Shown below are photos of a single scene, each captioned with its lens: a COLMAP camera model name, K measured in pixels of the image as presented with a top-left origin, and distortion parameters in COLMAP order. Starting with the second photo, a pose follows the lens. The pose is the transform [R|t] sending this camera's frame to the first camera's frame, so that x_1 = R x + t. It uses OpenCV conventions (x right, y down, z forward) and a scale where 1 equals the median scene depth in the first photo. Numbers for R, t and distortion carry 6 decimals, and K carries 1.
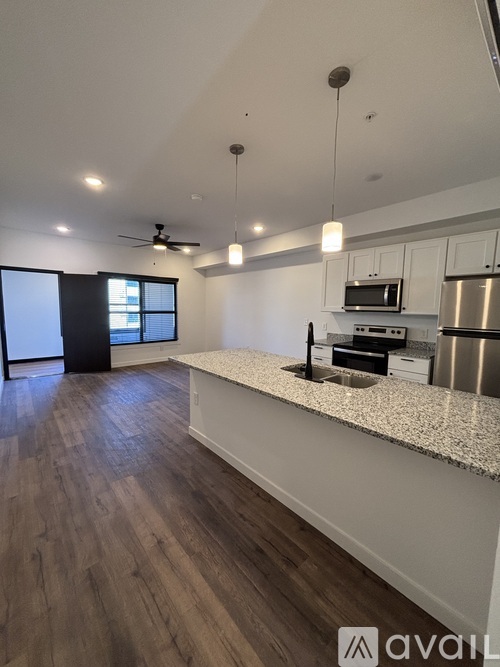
lens RADIAL K [[269.9, 0, 250.0], [0, 269.9, 333.5], [0, 0, 1]] dist [0.024668, 0.000057]
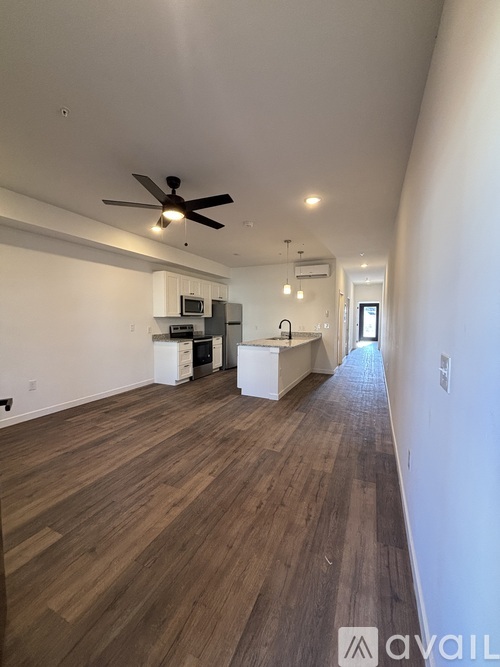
lens RADIAL K [[268.1, 0, 250.0], [0, 268.1, 333.5], [0, 0, 1]] dist [-0.000068, -0.000020]
pose [[-0.410283, -0.063042, 0.909777, -1.211375], [0.089897, 0.989953, 0.109138, -0.126329], [-0.907517, 0.126564, -0.400494, 1.402963]]
